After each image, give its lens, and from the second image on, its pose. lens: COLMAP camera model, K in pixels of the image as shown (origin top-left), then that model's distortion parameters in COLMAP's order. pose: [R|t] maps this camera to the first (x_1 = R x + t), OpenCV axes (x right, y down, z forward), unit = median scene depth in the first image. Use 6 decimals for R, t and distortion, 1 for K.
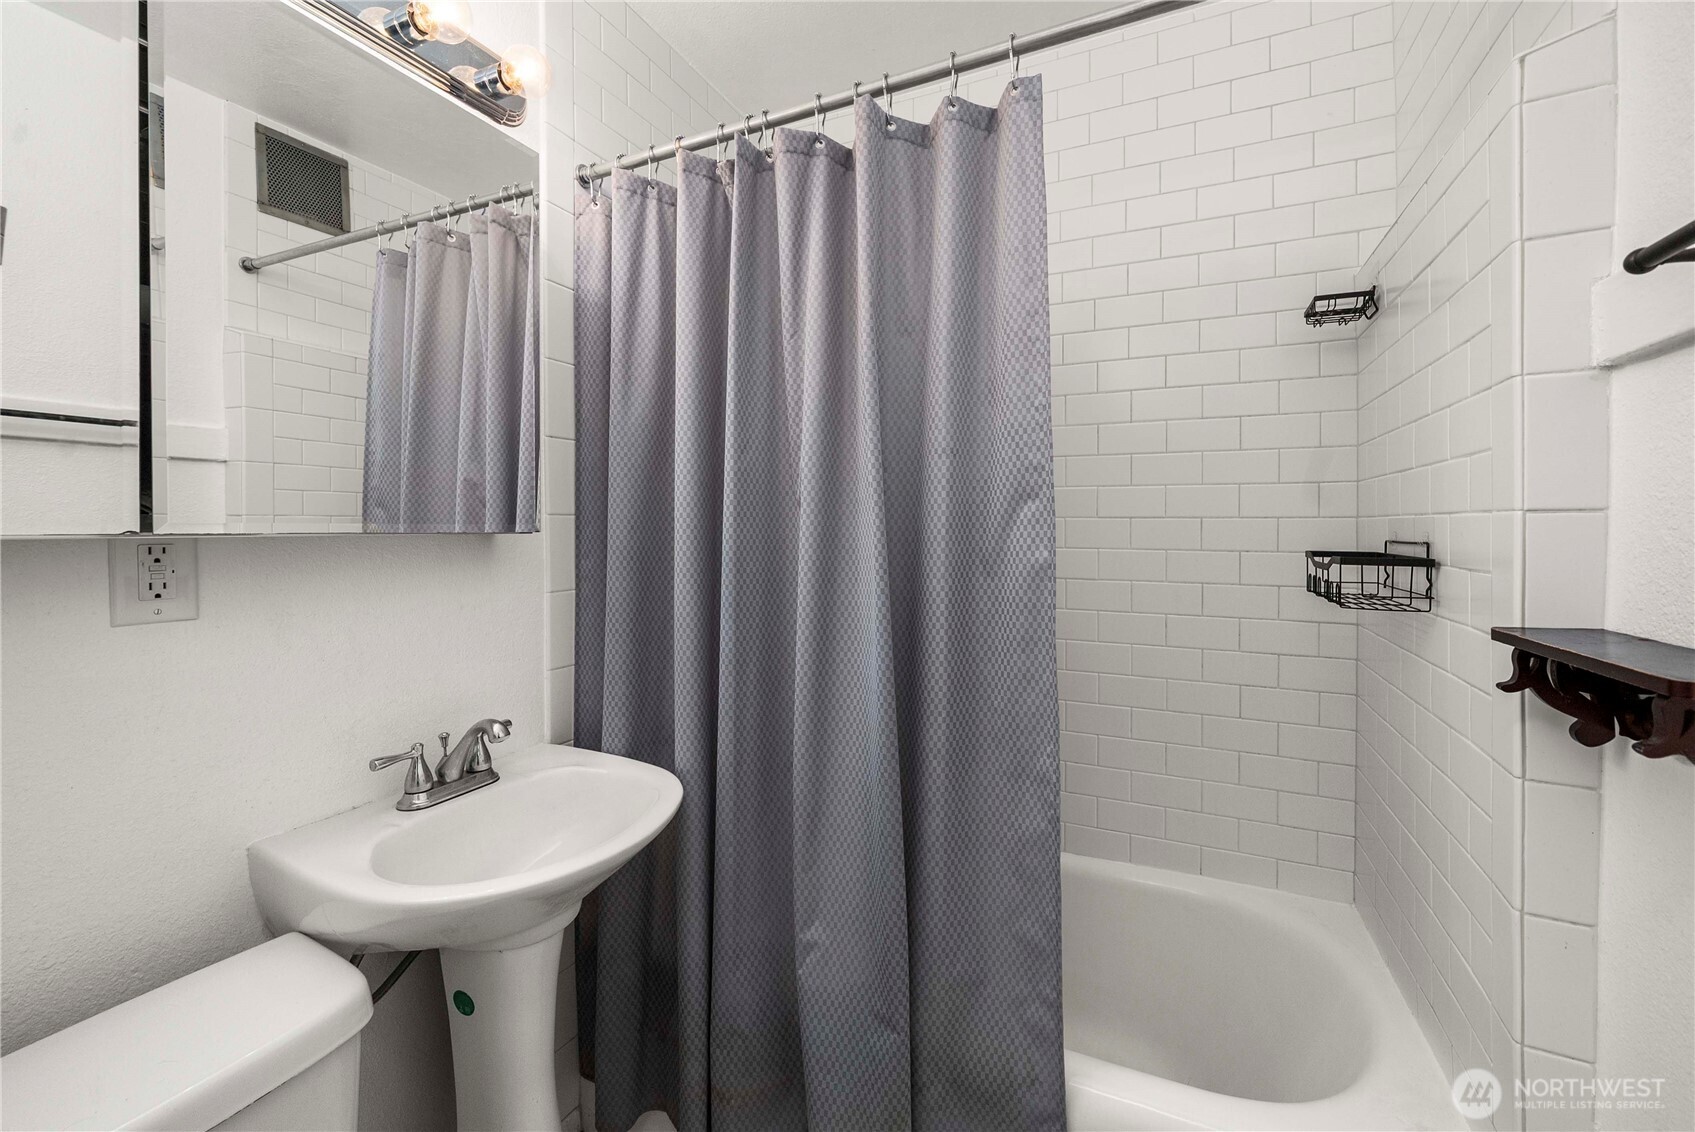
lens RADIAL K [[634.3, 0, 844.5], [0, 634.3, 558.3], [0, 0, 1]] dist [-0.001186, -0.000332]
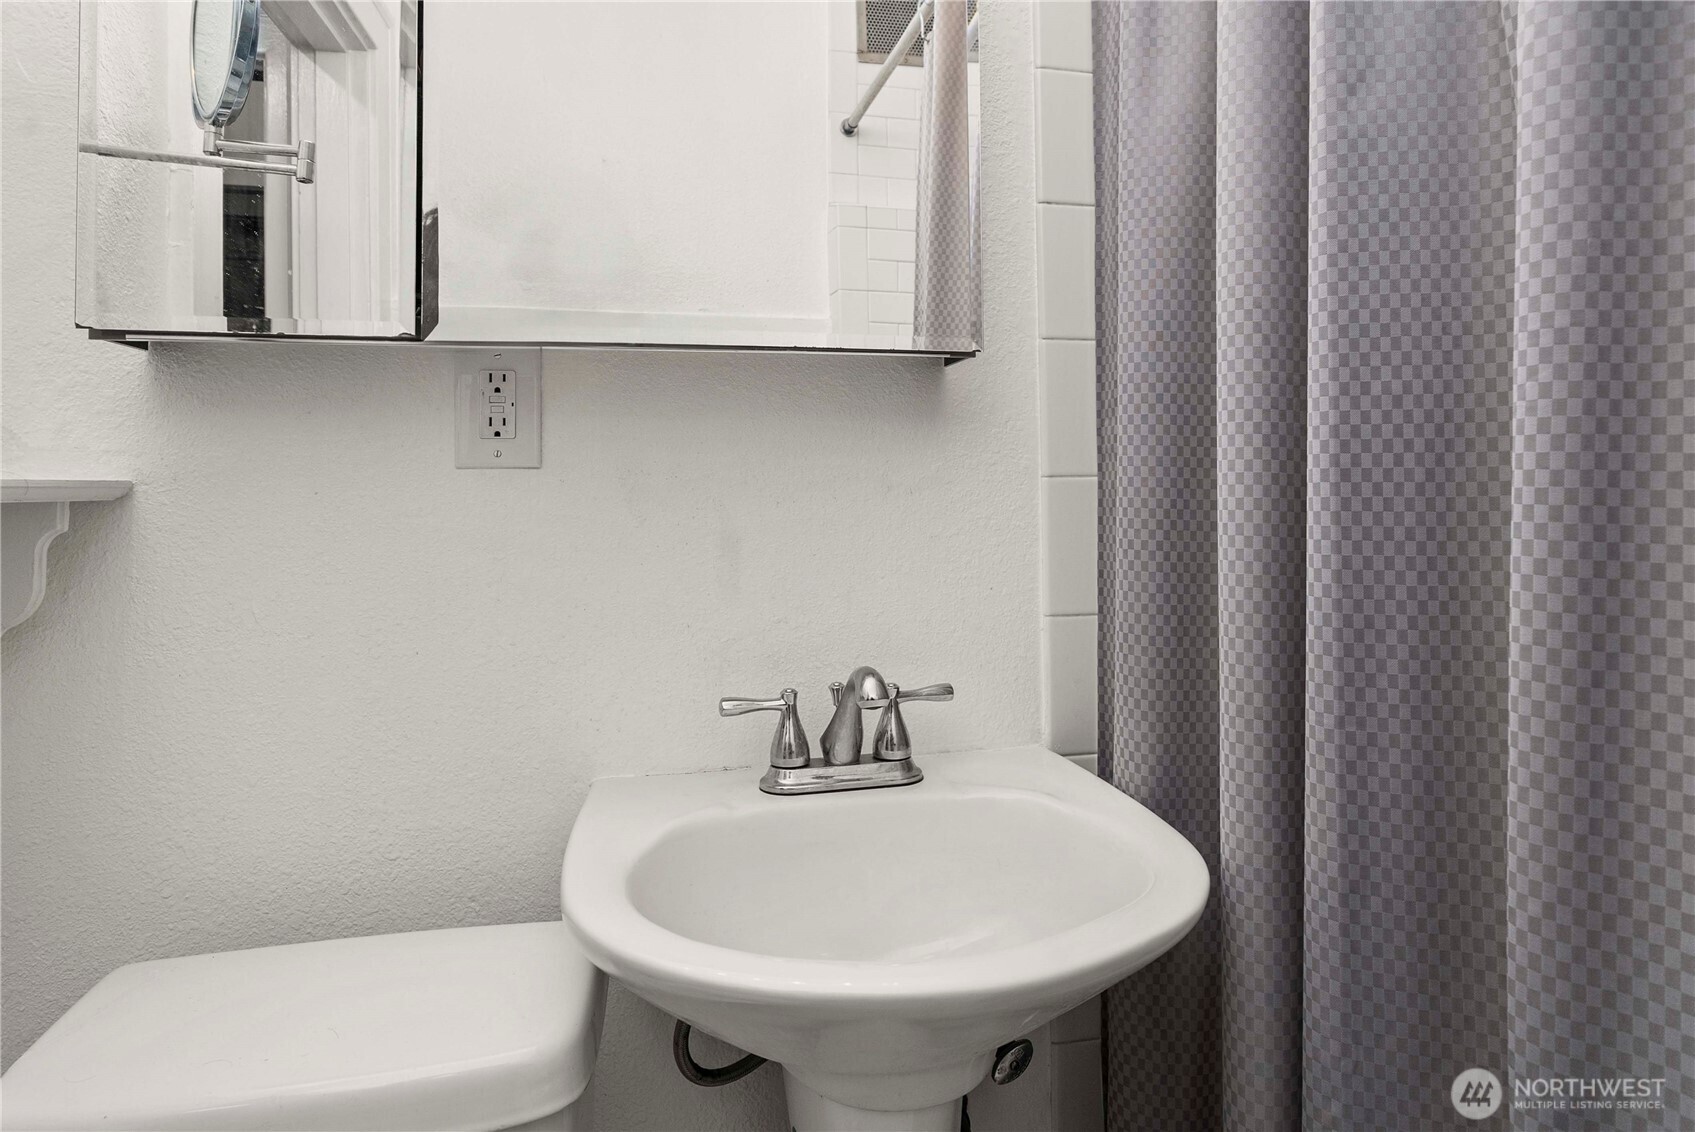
lens RADIAL K [[953.1, 0, 850.3], [0, 953.1, 451.3], [0, 0, 1]] dist [-0.015940, -0.000300]
pose [[0.636725, -0.032263, -0.770416, 0.091780], [-0.013771, 0.998489, -0.053195, 0.097529], [0.770968, 0.044480, 0.635319, 0.405694]]
